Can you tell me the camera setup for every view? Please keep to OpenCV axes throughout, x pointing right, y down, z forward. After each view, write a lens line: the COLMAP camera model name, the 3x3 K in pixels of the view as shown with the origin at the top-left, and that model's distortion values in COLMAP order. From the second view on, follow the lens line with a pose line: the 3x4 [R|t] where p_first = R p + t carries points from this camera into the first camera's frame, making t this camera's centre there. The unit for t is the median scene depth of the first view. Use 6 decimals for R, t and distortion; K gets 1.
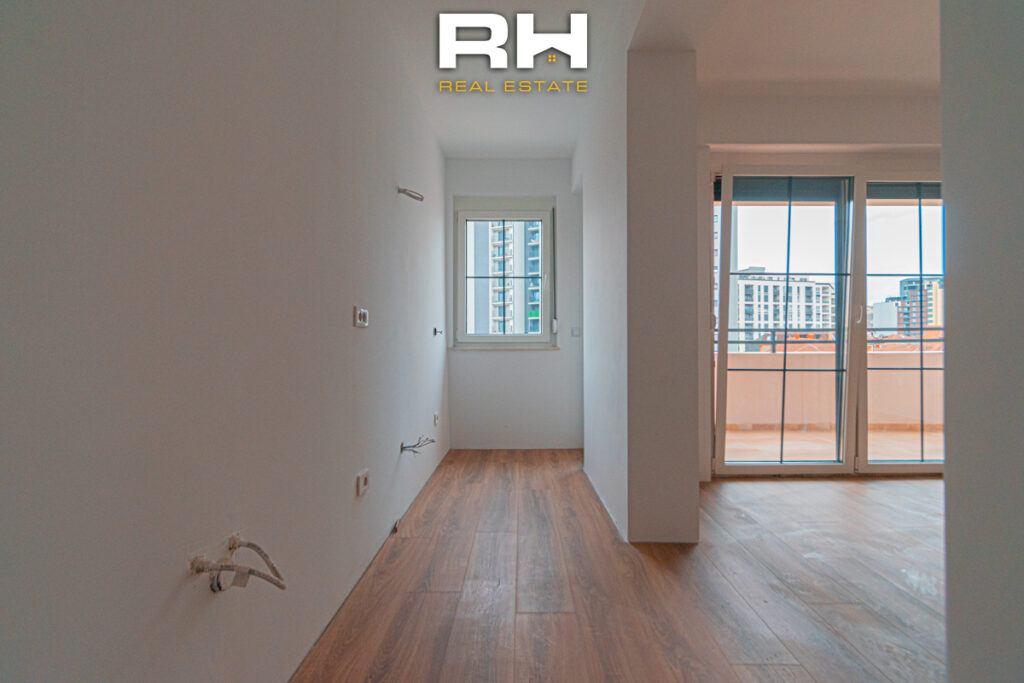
lens RADIAL K [[457.5, 0, 515.8], [0, 457.5, 341.4], [0, 0, 1]] dist [-0.003840, -0.000205]
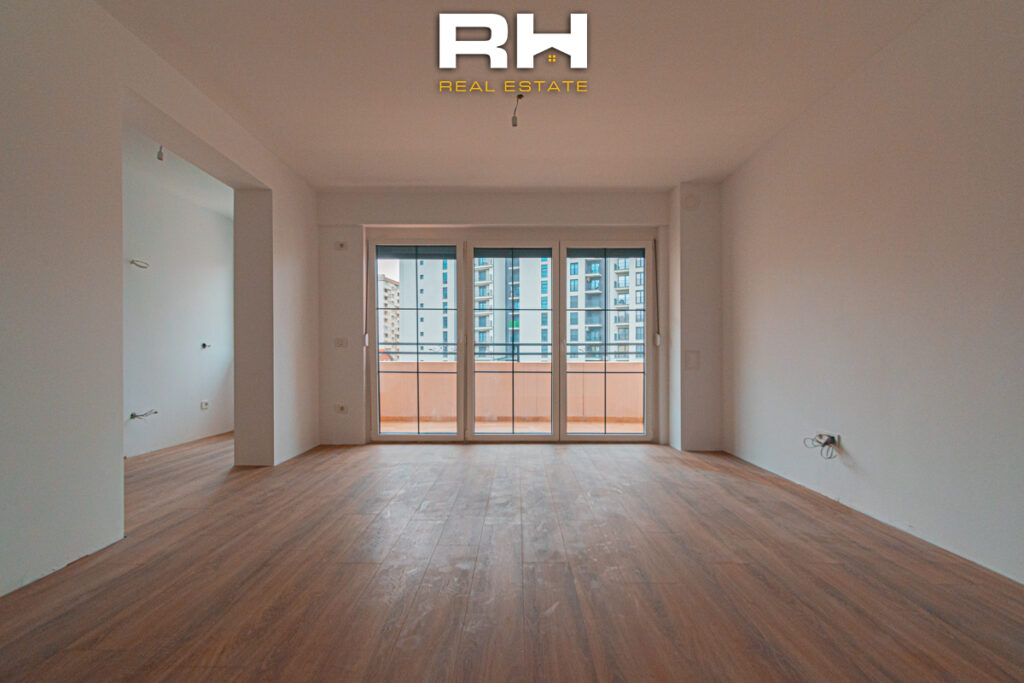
lens RADIAL K [[457.5, 0, 505.4], [0, 457.5, 344.1], [0, 0, 1]] dist [-0.003840, -0.000205]
pose [[0.999645, 0.001372, -0.026599, 0.904556], [-0.002026, 0.999696, -0.024581, 0.008134], [0.026557, 0.024626, 0.999344, -0.494961]]
